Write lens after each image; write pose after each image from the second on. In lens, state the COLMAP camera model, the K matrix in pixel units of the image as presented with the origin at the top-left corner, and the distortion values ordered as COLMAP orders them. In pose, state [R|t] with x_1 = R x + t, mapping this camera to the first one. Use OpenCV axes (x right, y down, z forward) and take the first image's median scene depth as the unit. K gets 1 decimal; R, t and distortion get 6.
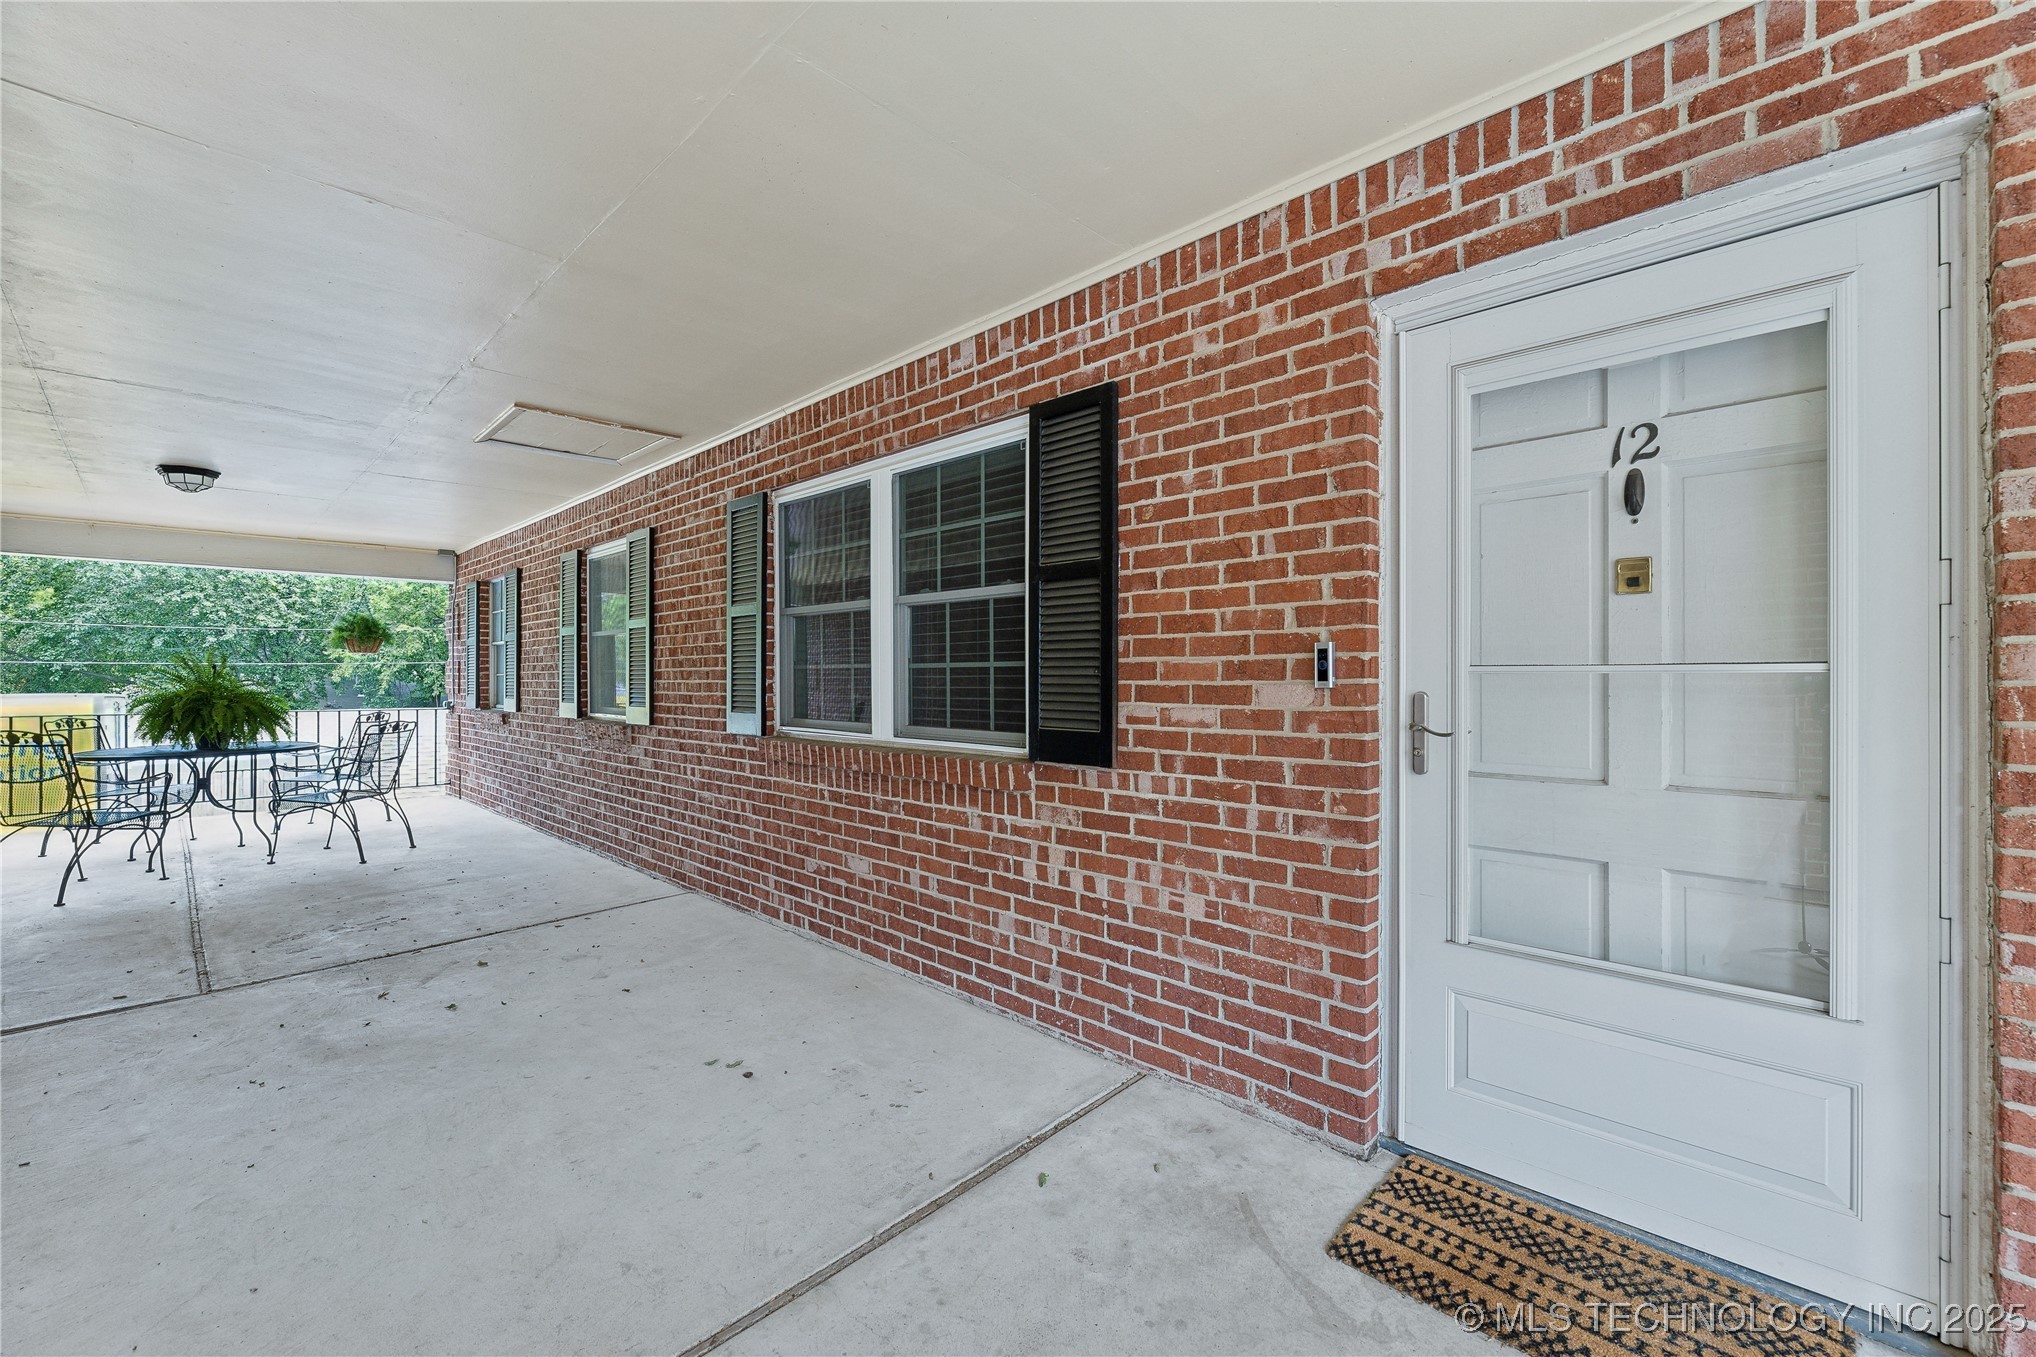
lens RADIAL K [[836.9, 0, 1020.3], [0, 836.9, 673.3], [0, 0, 1]] dist [-0.003603, -0.000199]
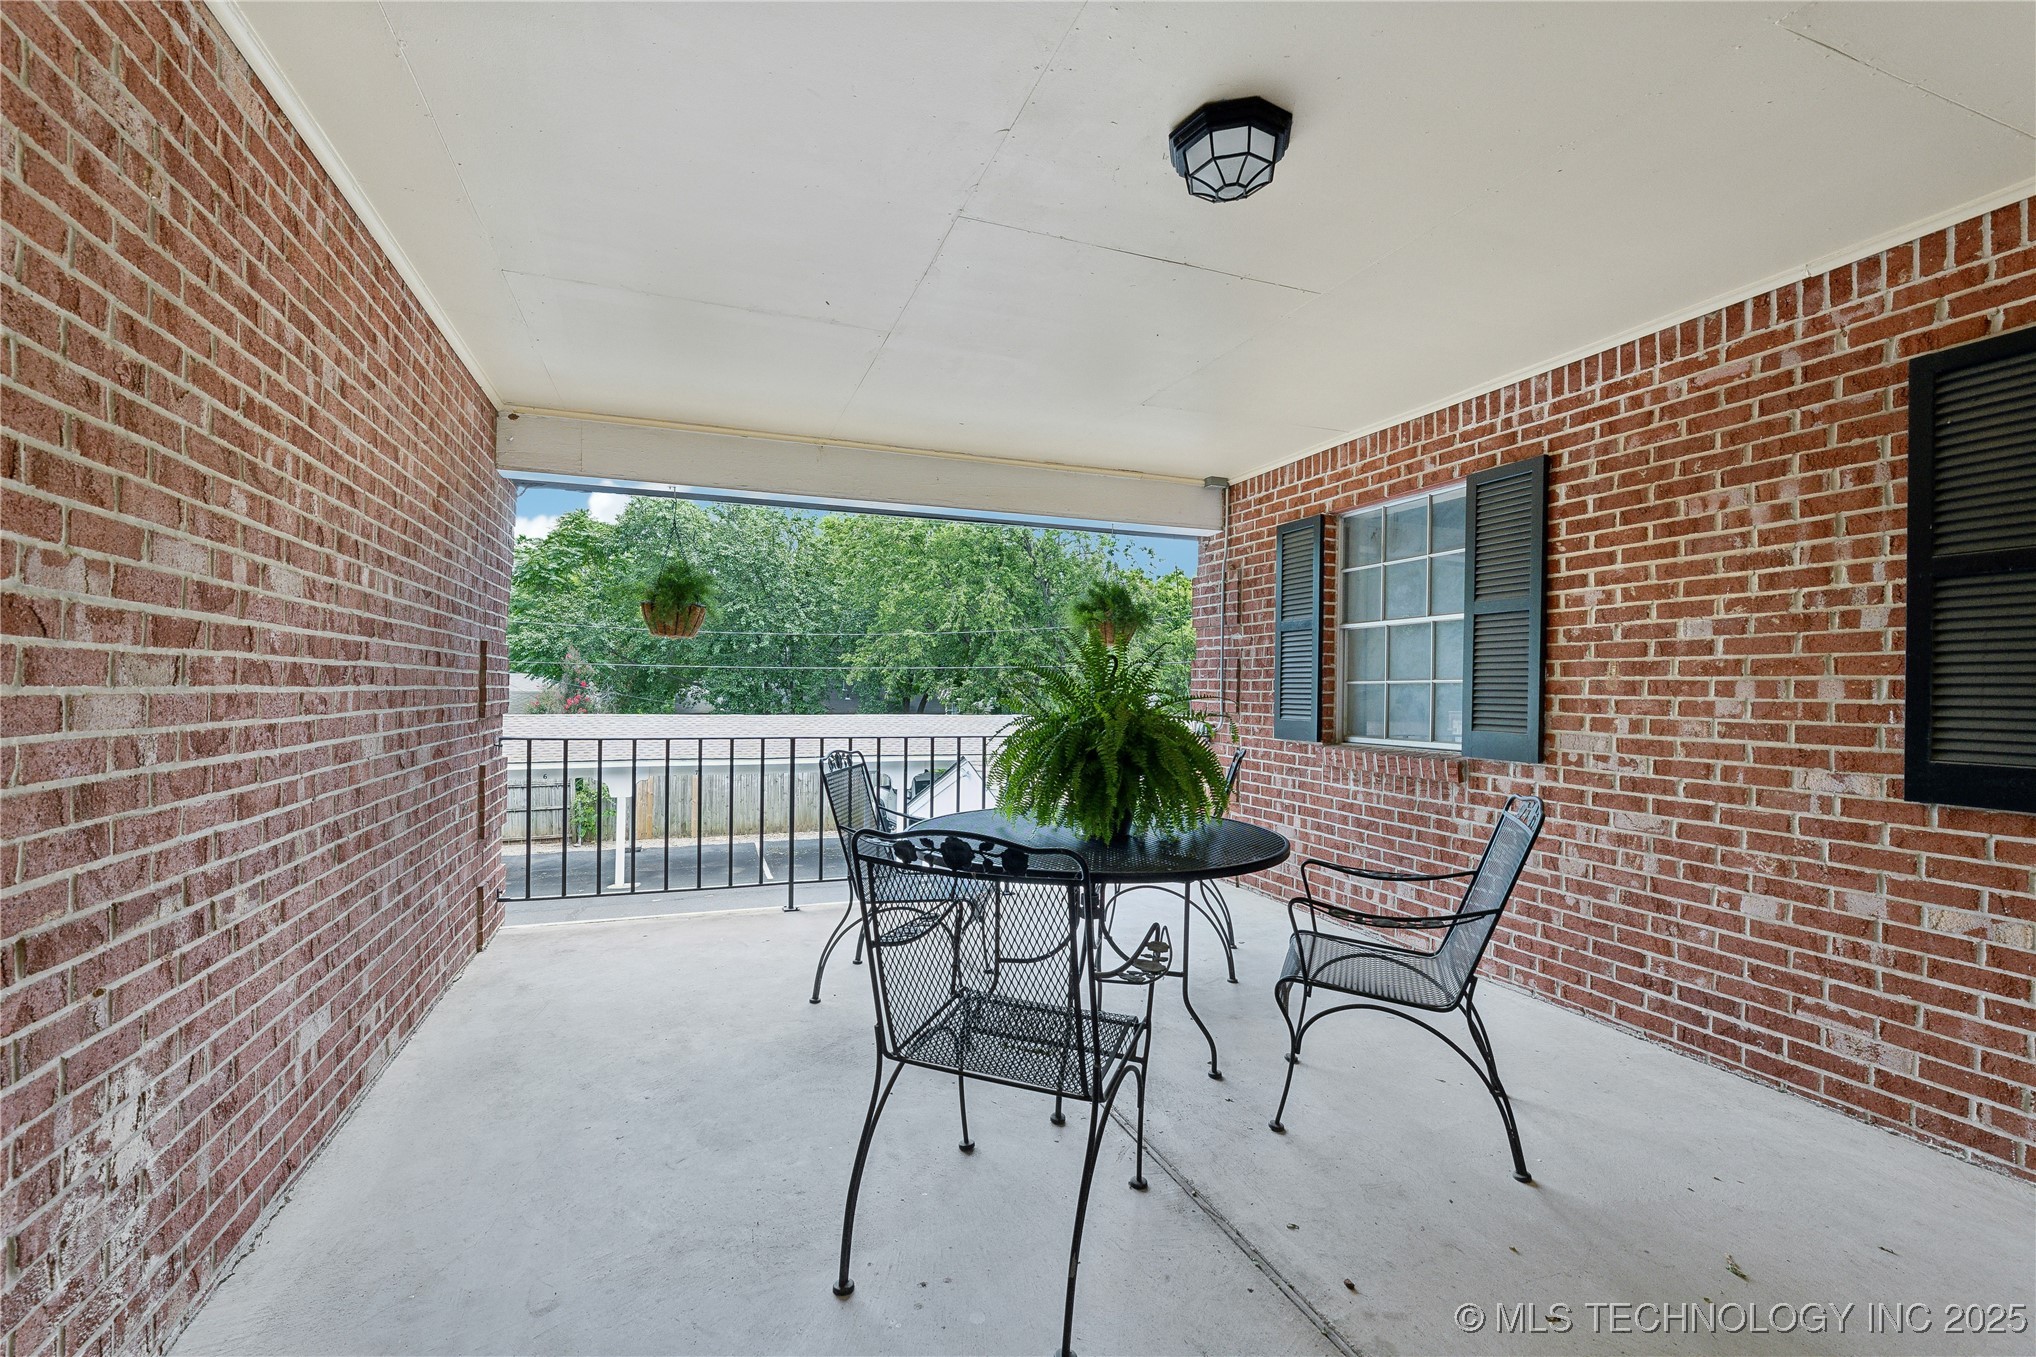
lens RADIAL K [[836.9, 0, 1013.0], [0, 836.9, 685.5], [0, 0, 1]] dist [-0.003603, -0.000199]
pose [[0.911440, 0.013313, -0.411218, -0.216237], [-0.012049, 0.999911, 0.005667, 0.001259], [0.411257, -0.000211, 0.911519, 0.143177]]
